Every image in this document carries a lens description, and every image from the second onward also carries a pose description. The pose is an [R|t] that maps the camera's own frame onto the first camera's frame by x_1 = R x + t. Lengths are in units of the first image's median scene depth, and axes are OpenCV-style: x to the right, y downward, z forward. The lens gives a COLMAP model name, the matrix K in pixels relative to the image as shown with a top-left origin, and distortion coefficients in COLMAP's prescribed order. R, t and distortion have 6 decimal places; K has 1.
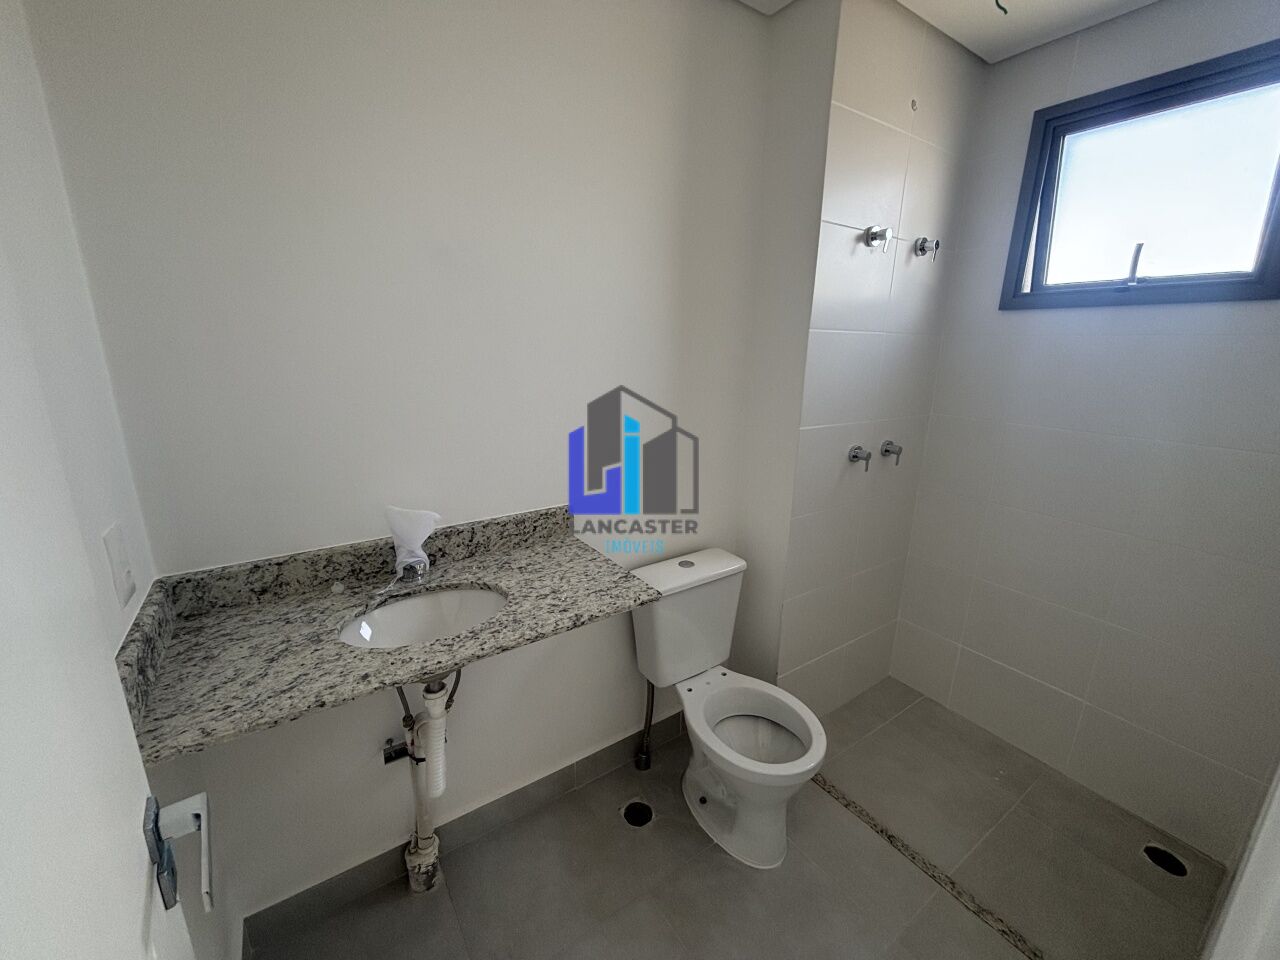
lens RADIAL K [[514.0, 0, 616.1], [0, 514.0, 476.8], [0, 0, 1]] dist [-0.000003, 0.064956]
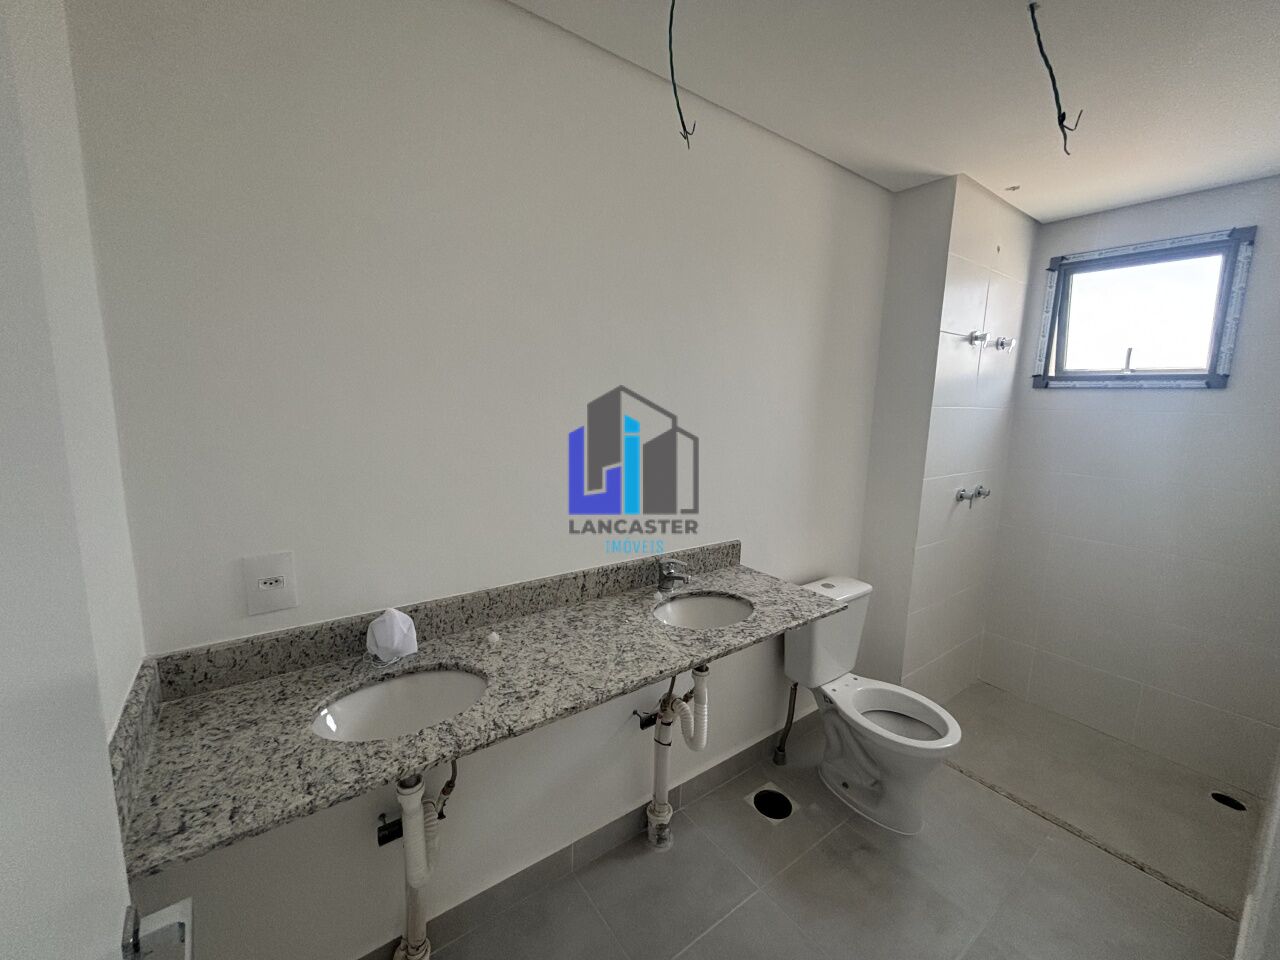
lens RADIAL K [[527.0, 0, 640.9], [0, 527.0, 499.7], [0, 0, 1]] dist [0.000615, 0.038401]
pose [[0.997277, -0.011958, 0.072771, -0.377820], [0.018260, 0.996080, -0.086554, 0.060013], [-0.071451, 0.087647, 0.993586, -0.238368]]
